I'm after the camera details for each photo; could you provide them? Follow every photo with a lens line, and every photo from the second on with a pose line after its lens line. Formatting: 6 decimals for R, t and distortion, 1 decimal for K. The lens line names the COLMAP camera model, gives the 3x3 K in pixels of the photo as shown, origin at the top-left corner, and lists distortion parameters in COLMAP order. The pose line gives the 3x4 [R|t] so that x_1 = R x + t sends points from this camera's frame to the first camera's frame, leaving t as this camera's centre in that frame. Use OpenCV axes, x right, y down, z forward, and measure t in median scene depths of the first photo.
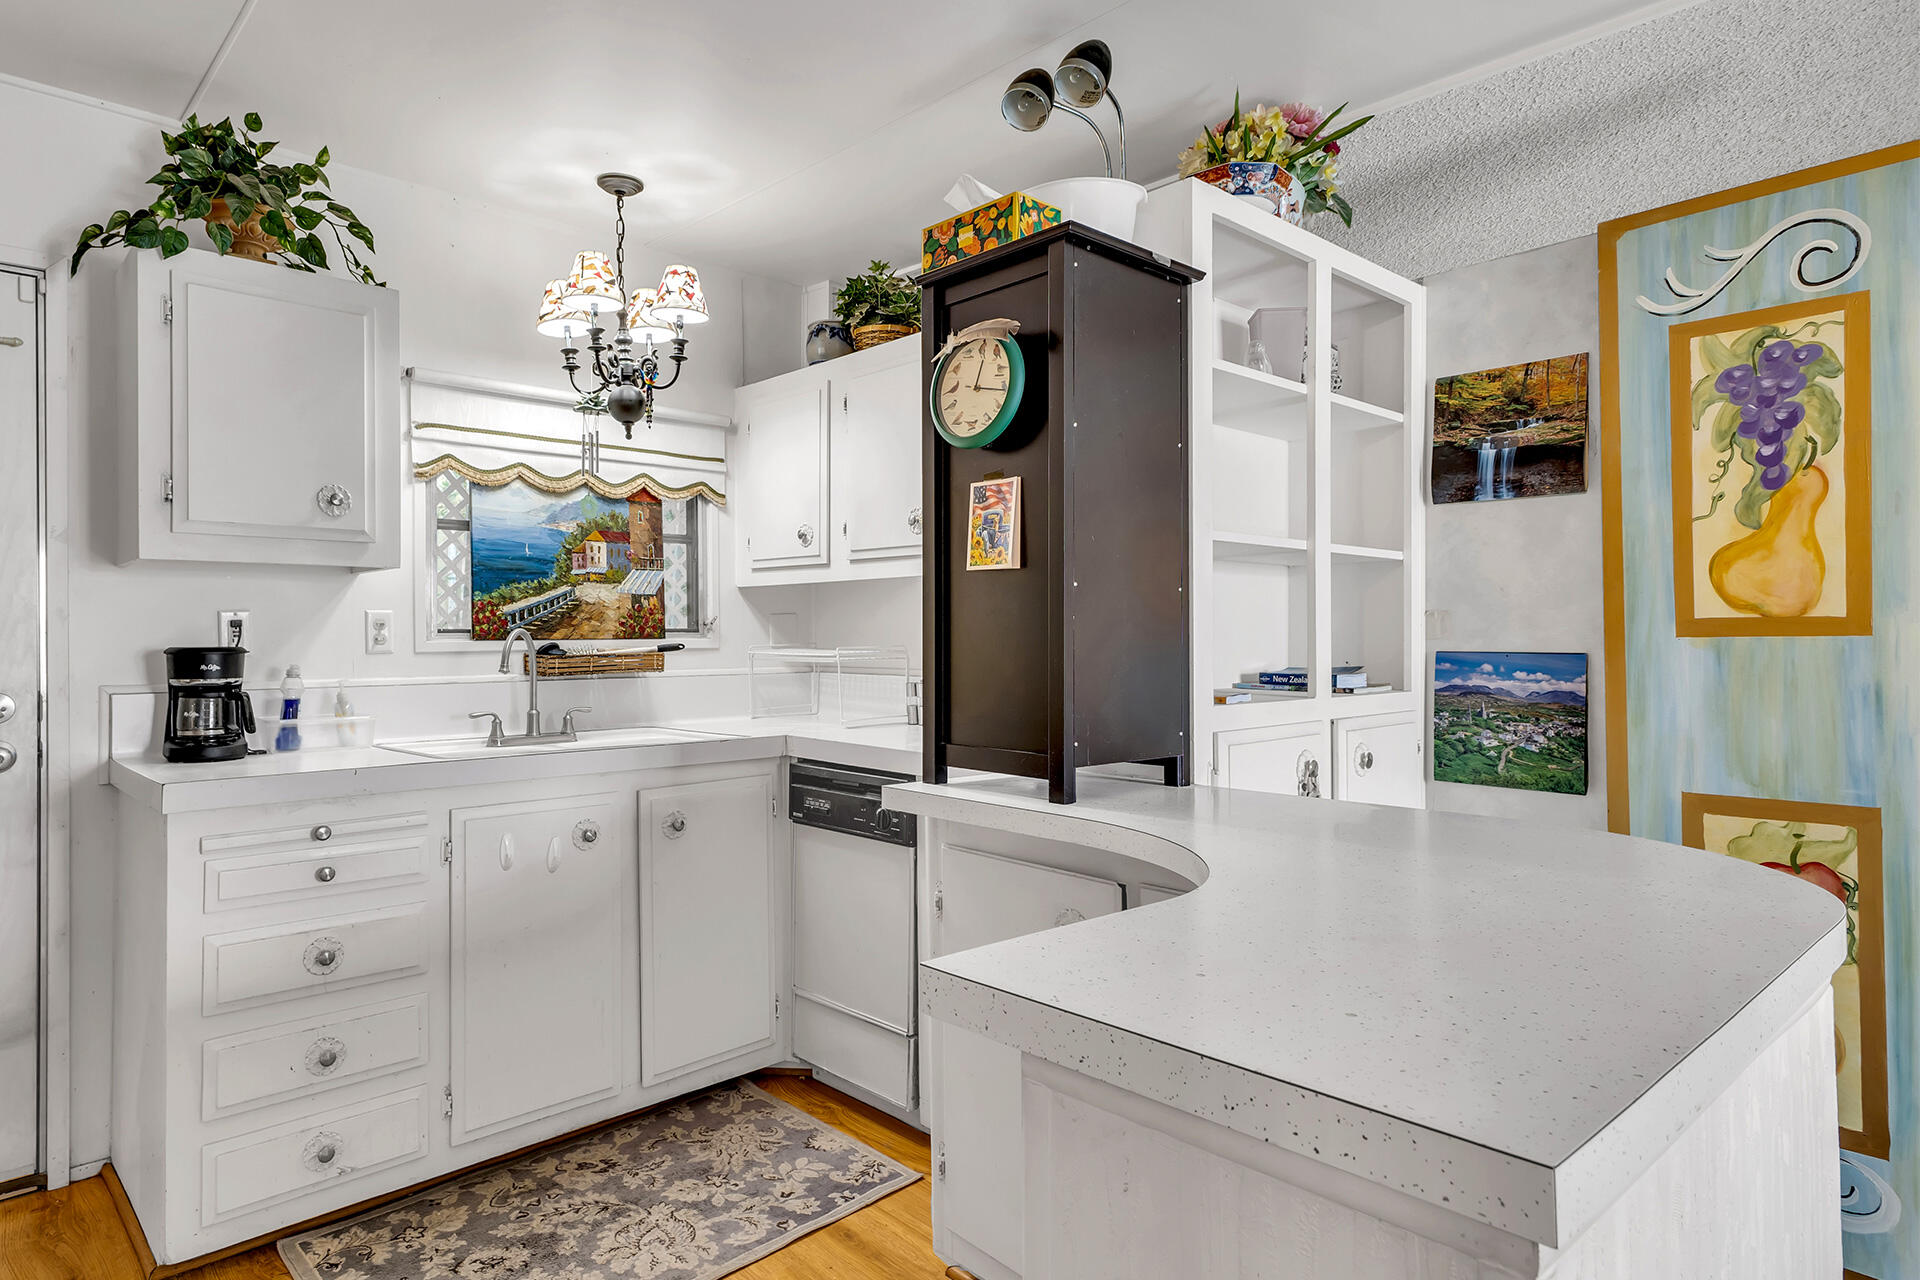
lens RADIAL K [[1089.0, 0, 876.9], [0, 1089.0, 628.1], [0, 0, 1]] dist [0.022756, -0.001552]
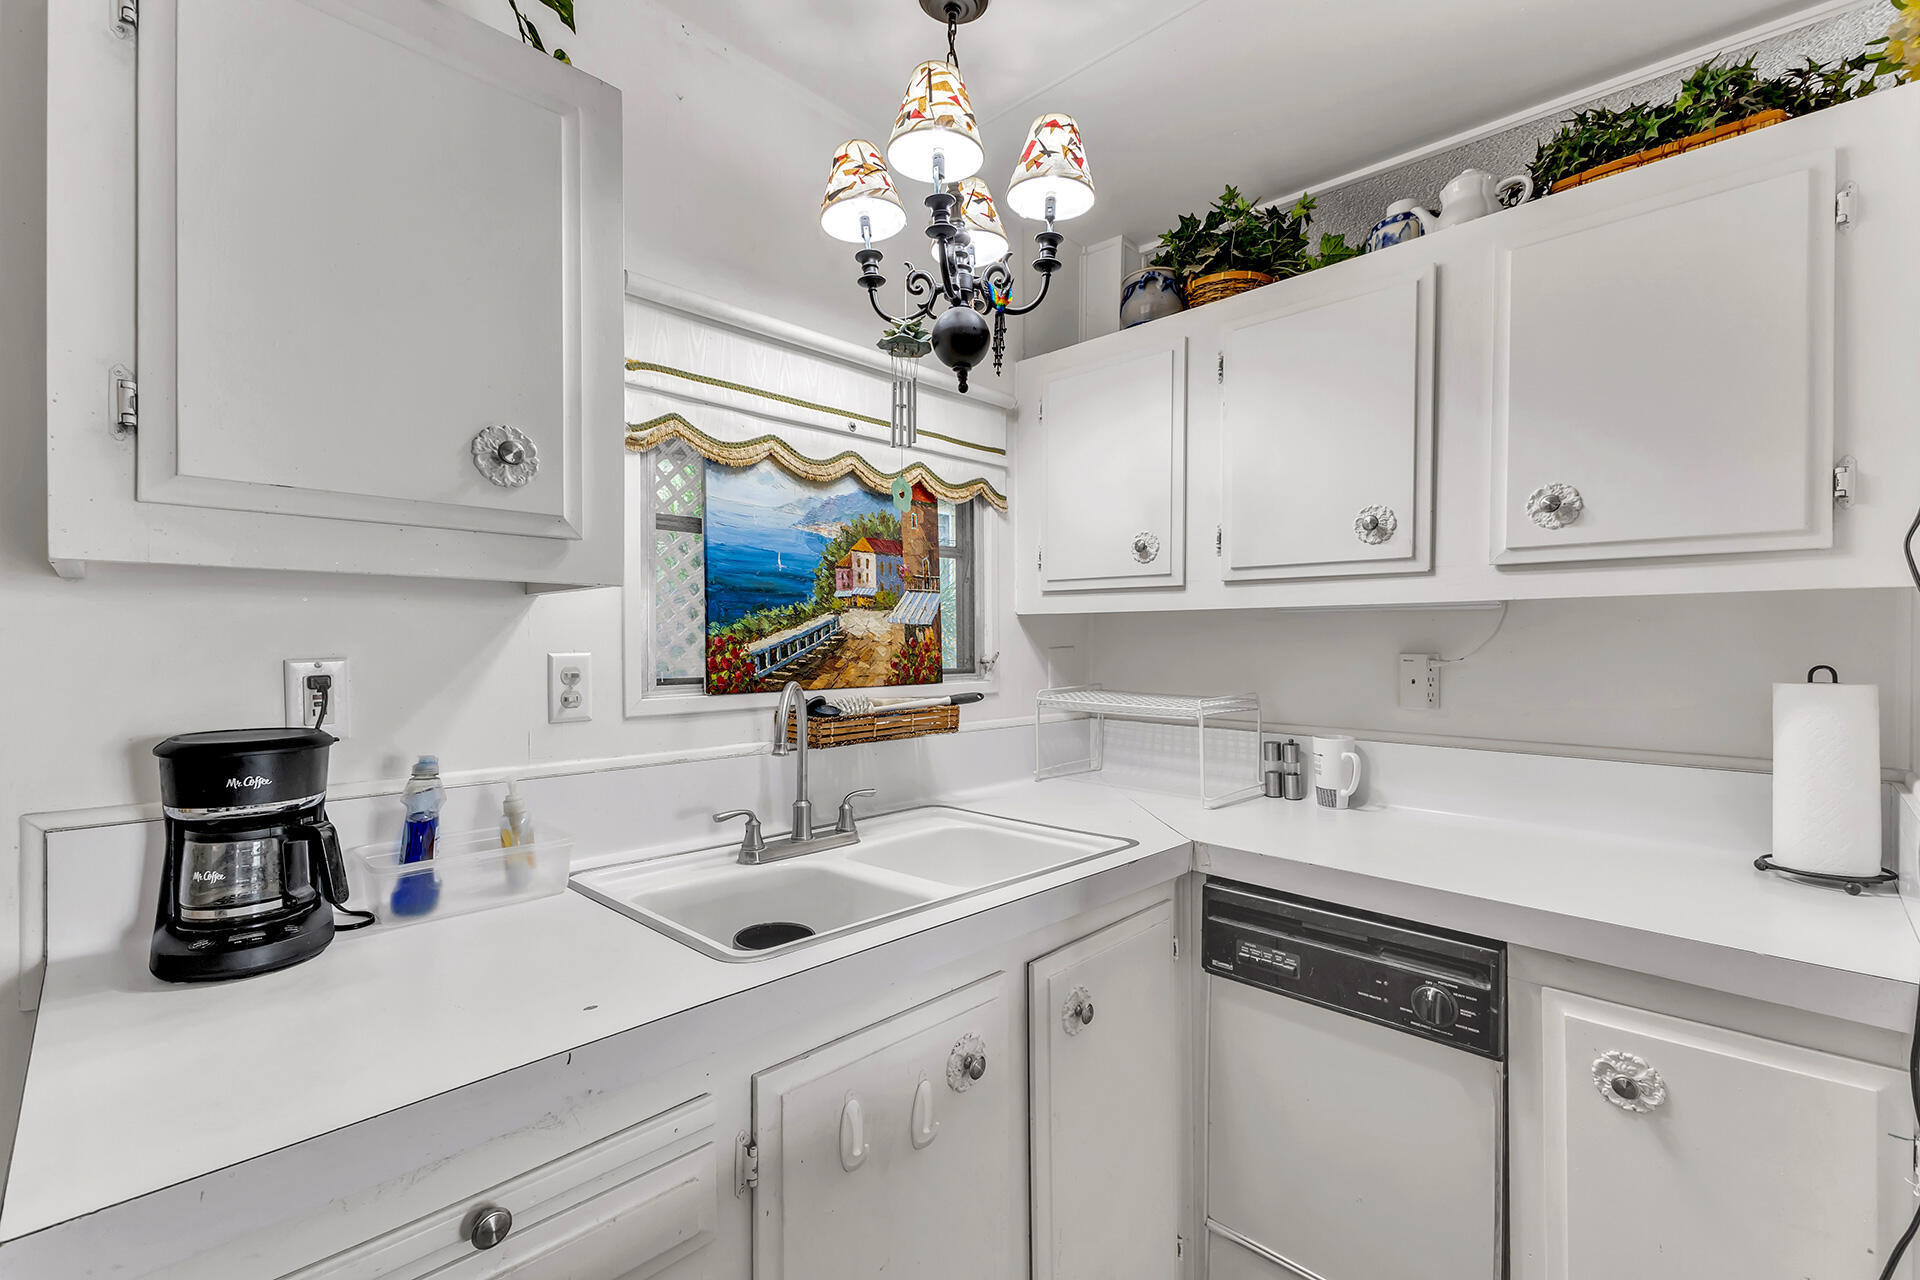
lens RADIAL K [[831.3, 0, 965.6], [0, 831.3, 642.2], [0, 0, 1]] dist [0.010203, -0.002056]
pose [[0.997188, 0.004107, 0.074822, -0.272224], [-0.004596, 0.999969, 0.006368, -0.027539], [-0.074793, -0.006694, 0.997177, 0.521001]]
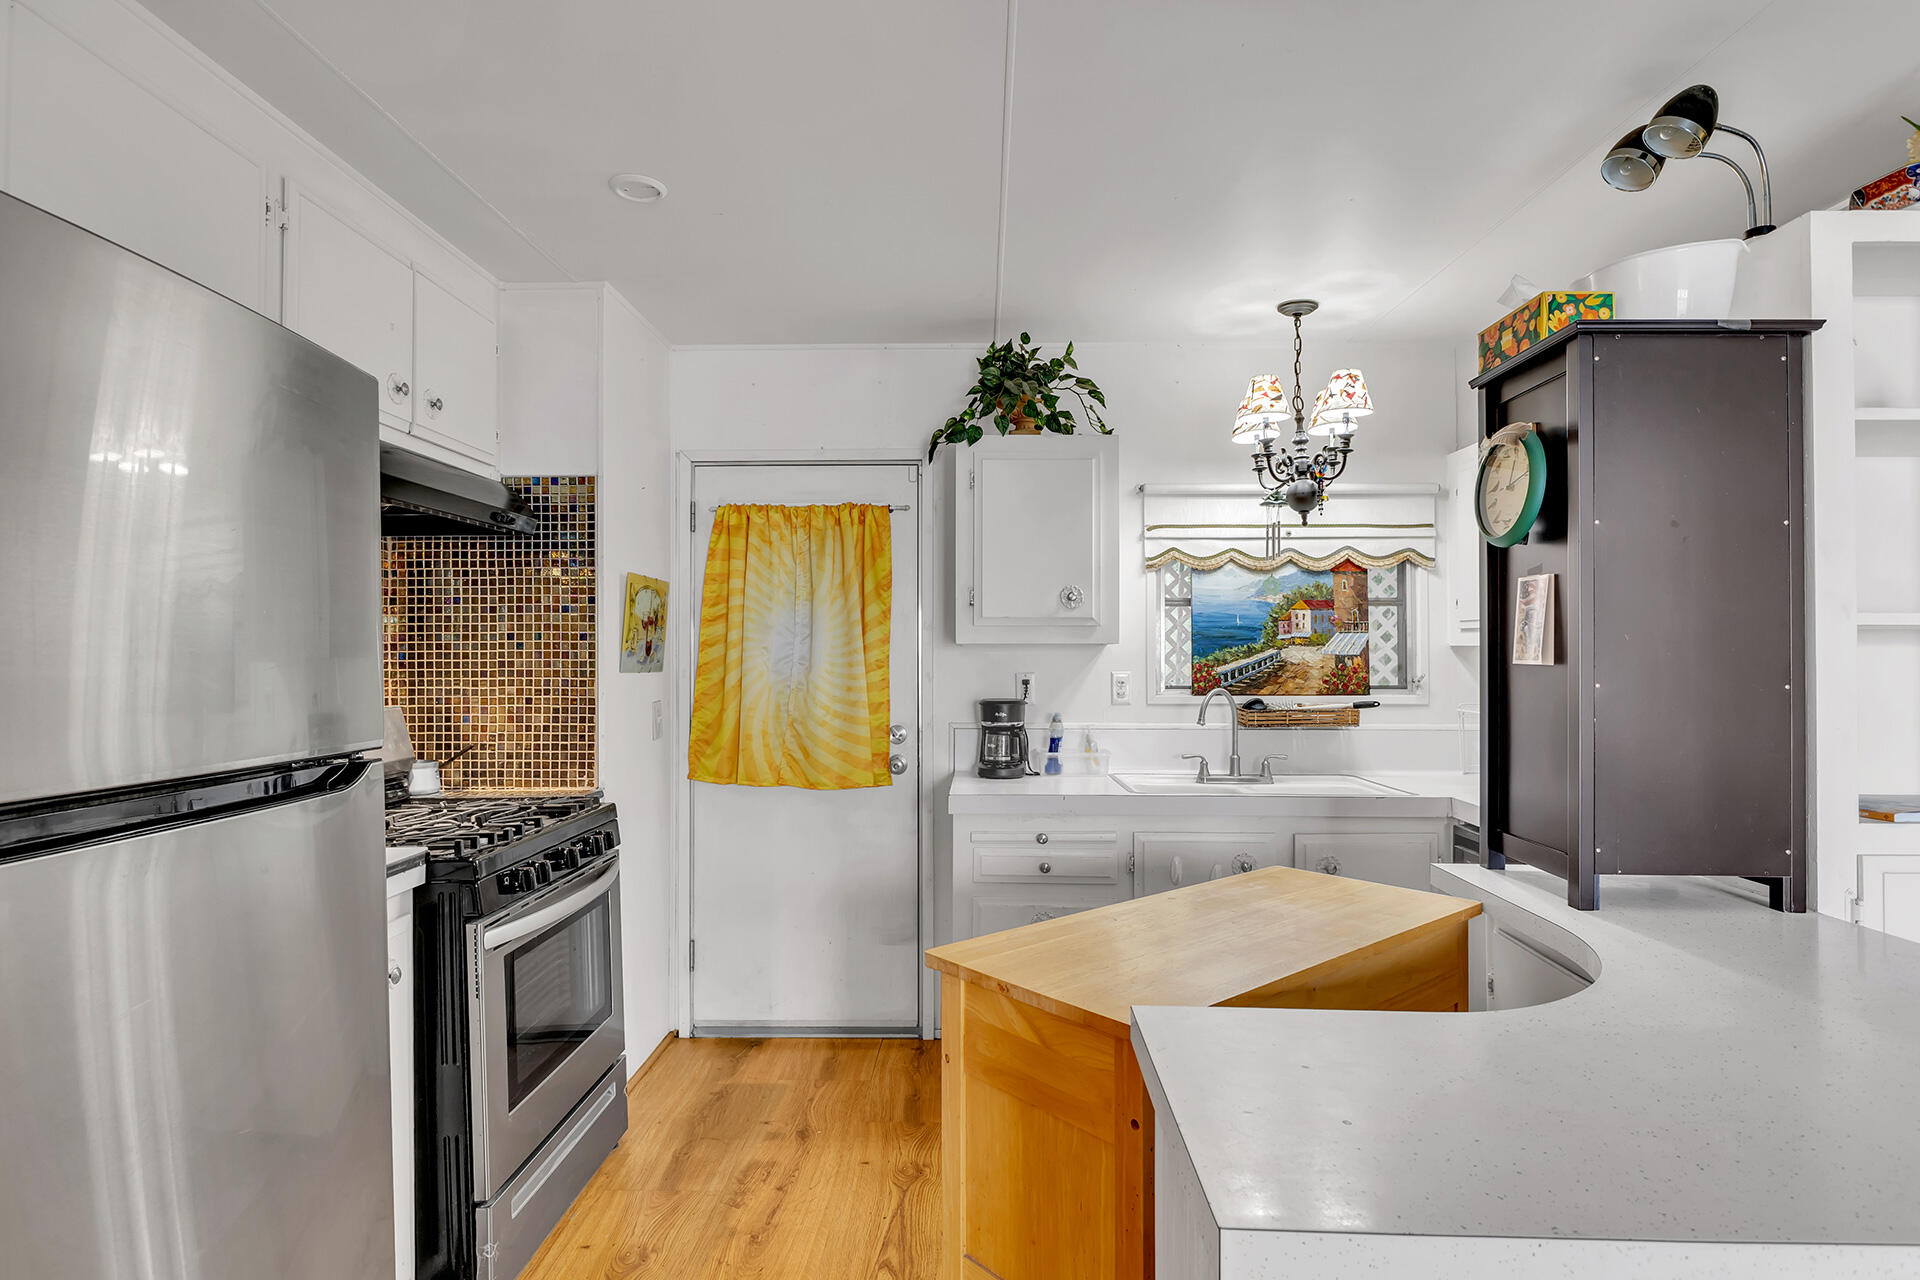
lens RADIAL K [[1020.3, 0, 963.0], [0, 1020.3, 641.5], [0, 0, 1]] dist [0.006429, -0.007041]
pose [[0.738964, -0.004211, -0.673732, 0.238814], [0.000290, 0.999982, -0.005933, -0.046767], [0.673745, 0.004189, 0.738952, -0.036909]]
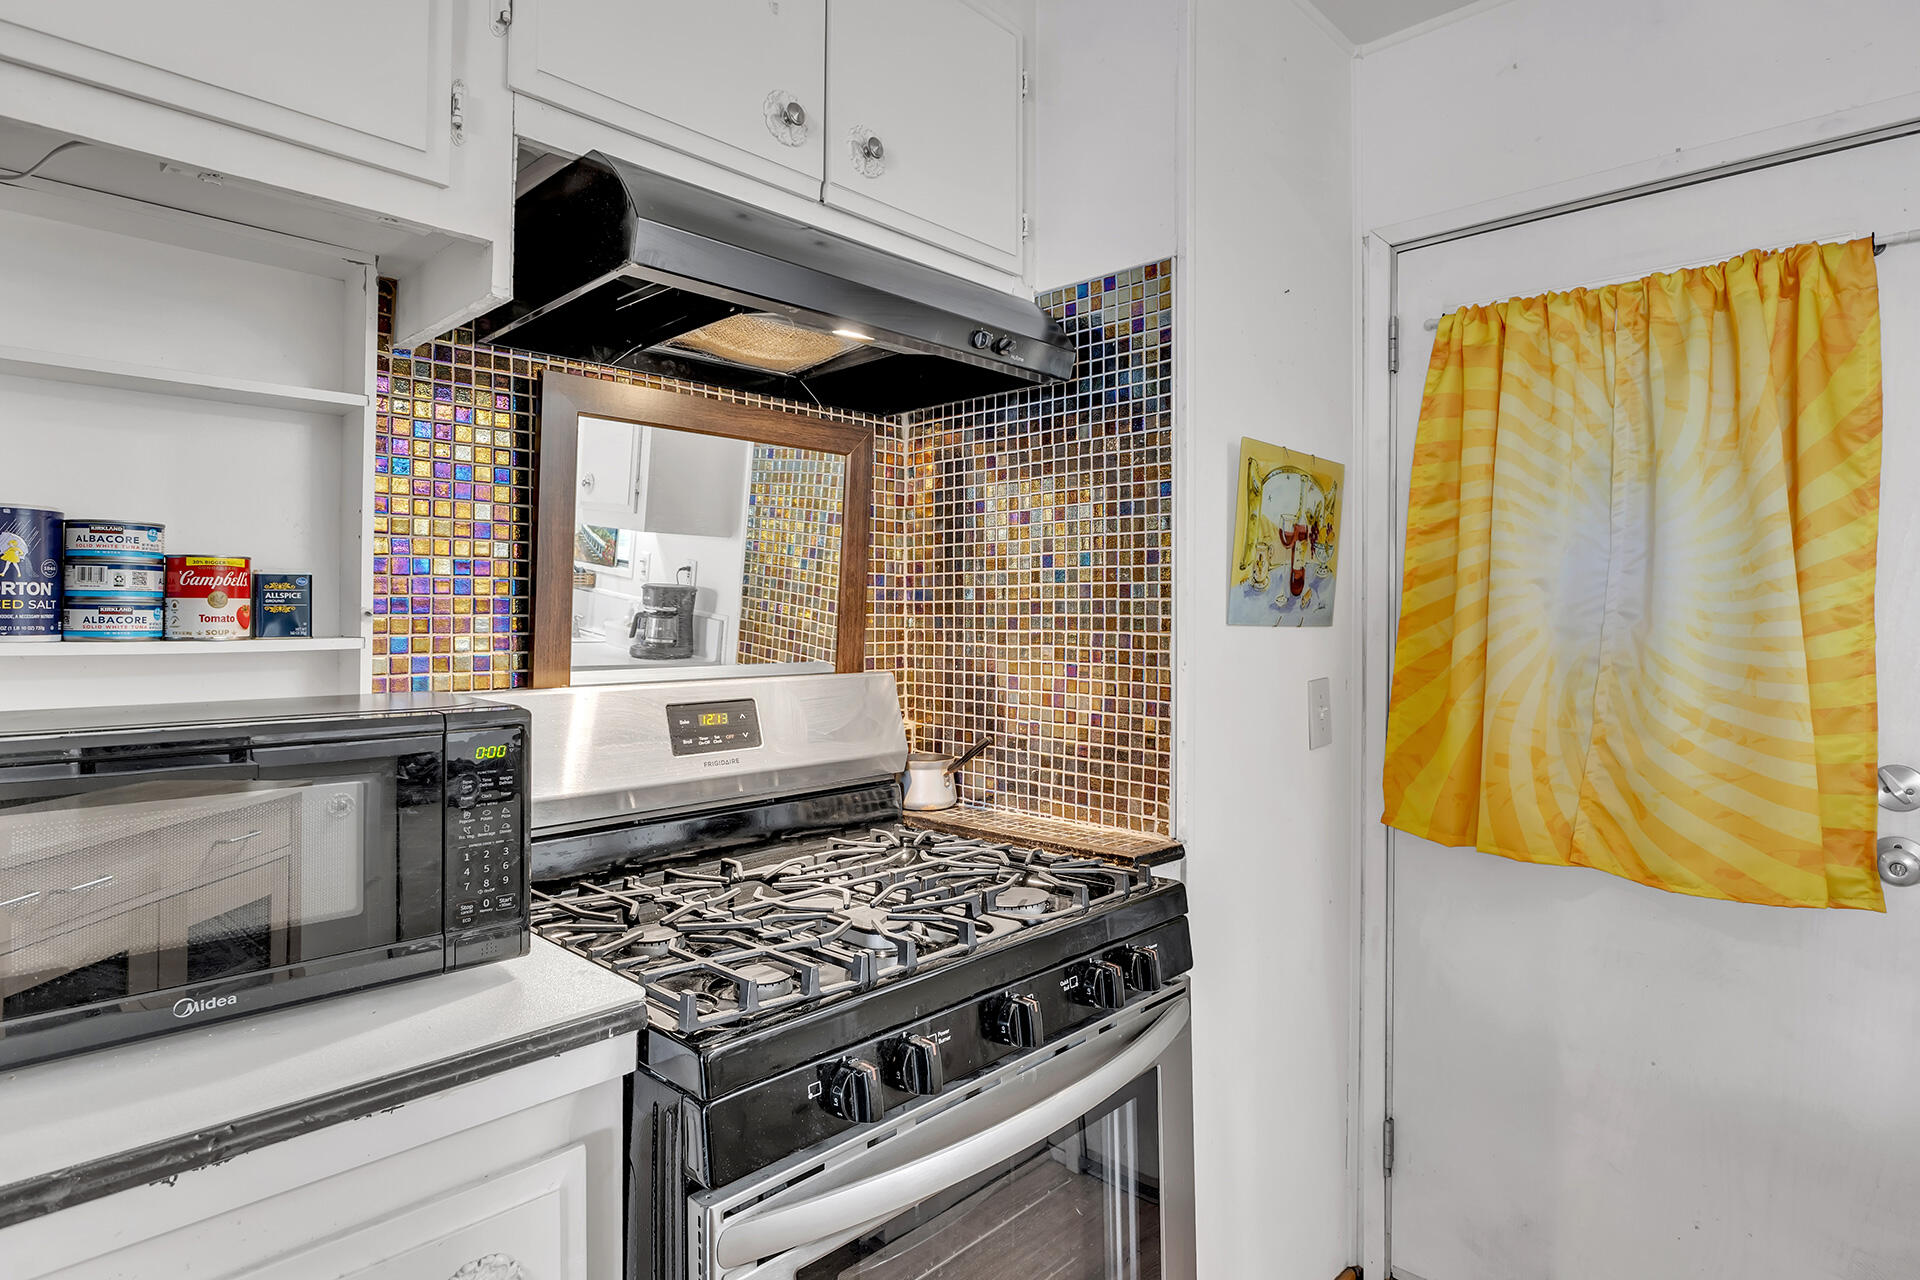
lens RADIAL K [[1020.3, 0, 955.2], [0, 1020.3, 607.1], [0, 0, 1]] dist [0.006429, -0.007041]
pose [[0.091225, -0.001755, -0.995829, -0.189268], [-0.003310, 0.999992, -0.002065, -0.028927], [0.995825, 0.003484, 0.091219, 0.307349]]
